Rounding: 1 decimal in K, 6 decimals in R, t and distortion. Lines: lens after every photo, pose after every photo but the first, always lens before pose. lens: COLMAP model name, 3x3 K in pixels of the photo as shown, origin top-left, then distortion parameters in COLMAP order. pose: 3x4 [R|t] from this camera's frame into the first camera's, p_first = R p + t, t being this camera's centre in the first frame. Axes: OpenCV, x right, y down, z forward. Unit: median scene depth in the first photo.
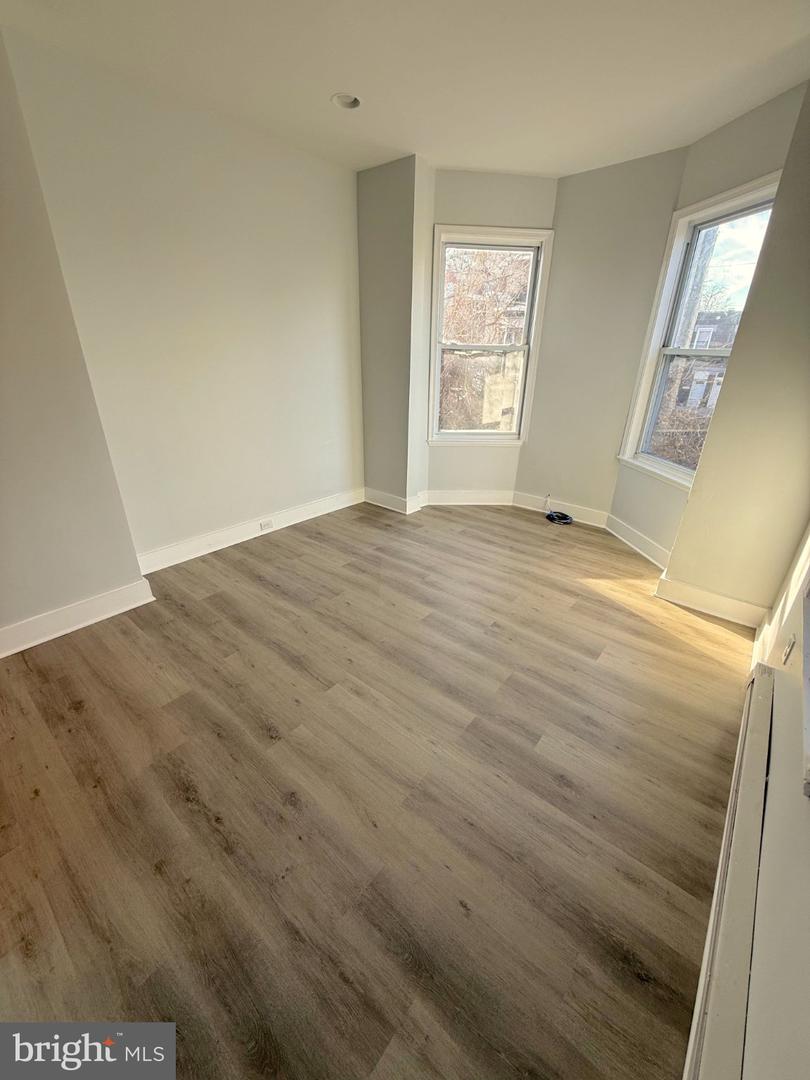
lens RADIAL K [[433.1, 0, 403.9], [0, 433.1, 540.5], [0, 0, 1]] dist [0.003236, -0.000369]
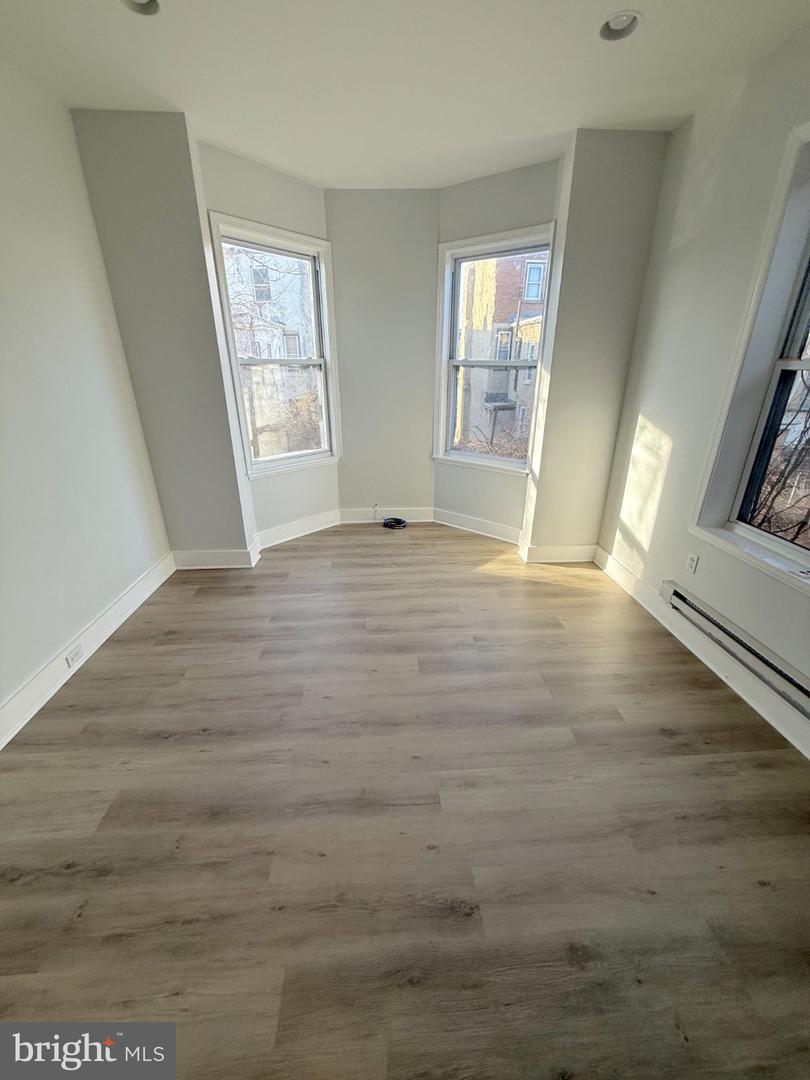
lens RADIAL K [[433.1, 0, 405.5], [0, 433.1, 538.8], [0, 0, 1]] dist [0.003236, -0.000369]
pose [[0.717926, -0.276121, 0.639015, -0.365727], [0.294496, 0.952247, 0.080607, -0.115990], [-0.630757, 0.130318, 0.764959, 0.250639]]
